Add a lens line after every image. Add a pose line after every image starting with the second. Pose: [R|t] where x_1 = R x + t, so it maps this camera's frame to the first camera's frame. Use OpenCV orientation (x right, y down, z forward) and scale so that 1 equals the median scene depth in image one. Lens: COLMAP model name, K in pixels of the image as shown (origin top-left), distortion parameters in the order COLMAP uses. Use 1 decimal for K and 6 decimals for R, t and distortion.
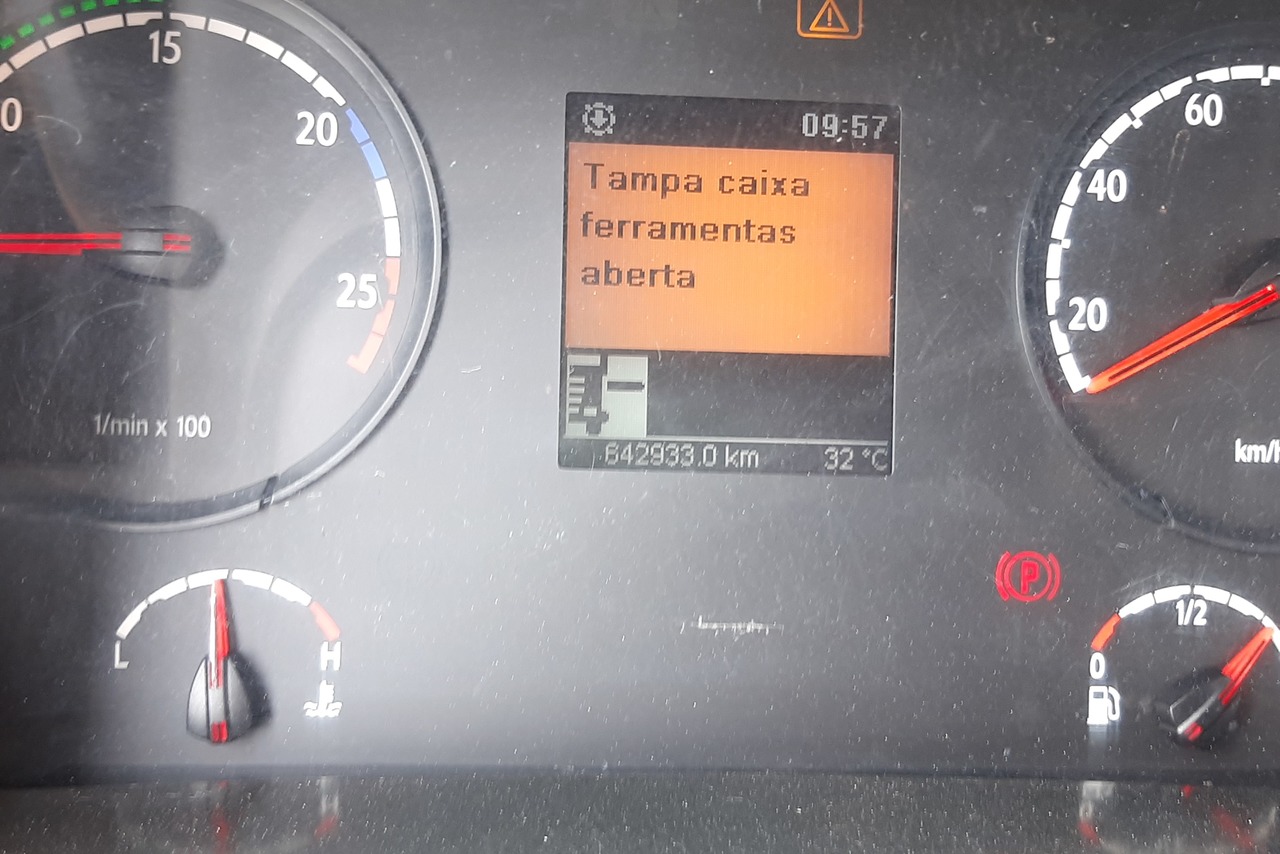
lens RADIAL K [[1322.1, 0, 639.4], [0, 1322.1, 429.6], [0, 0, 1]] dist [0.062976, 0.000000]
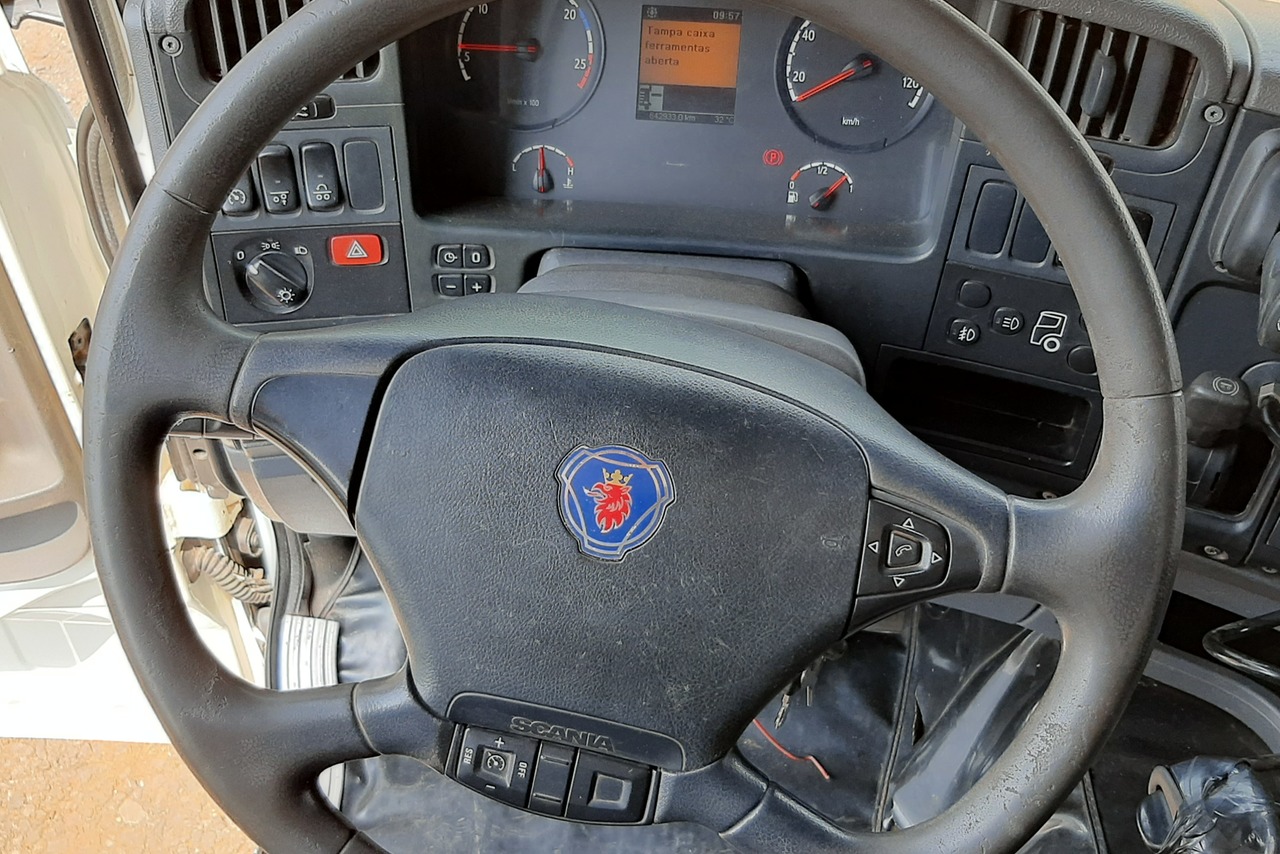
lens RADIAL K [[1322.1, 0, 634.9], [0, 1322.1, 426.2], [0, 0, 1]] dist [0.062976, 0.000000]
pose [[0.987575, 0.068792, -0.141294, 0.474488], [-0.034835, 0.972560, 0.230031, 0.012485], [0.153241, -0.222251, 0.962872, -2.482975]]
